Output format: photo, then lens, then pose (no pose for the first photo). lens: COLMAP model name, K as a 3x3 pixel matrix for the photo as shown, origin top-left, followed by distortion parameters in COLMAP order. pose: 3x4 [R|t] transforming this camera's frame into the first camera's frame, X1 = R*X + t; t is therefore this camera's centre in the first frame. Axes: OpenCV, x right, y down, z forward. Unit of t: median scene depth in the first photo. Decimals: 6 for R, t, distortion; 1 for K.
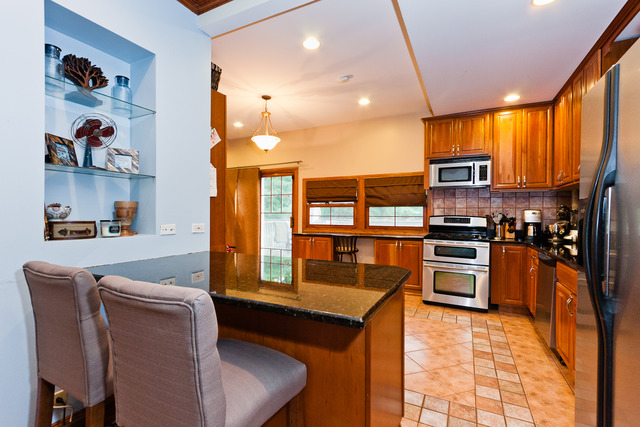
lens RADIAL K [[297.5, 0, 320.4], [0, 297.5, 215.0], [0, 0, 1]] dist [-0.001687, -0.000194]
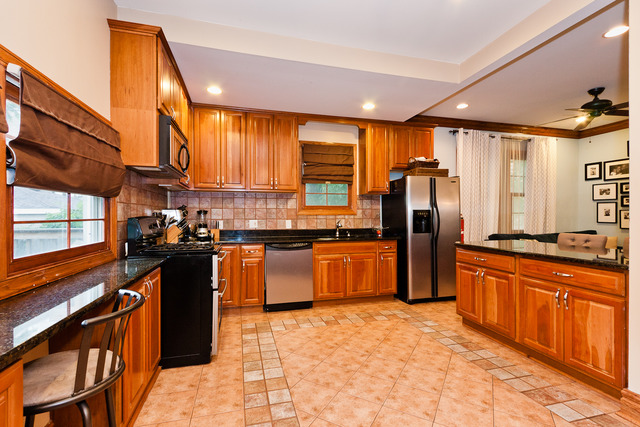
lens RADIAL K [[297.5, 0, 323.1], [0, 297.5, 216.5], [0, 0, 1]] dist [-0.001687, -0.000194]
pose [[-0.666586, -0.001825, 0.745426, -0.419131], [0.007571, 0.999929, 0.009219, 0.005825], [-0.745389, 0.011789, -0.666525, 2.105856]]
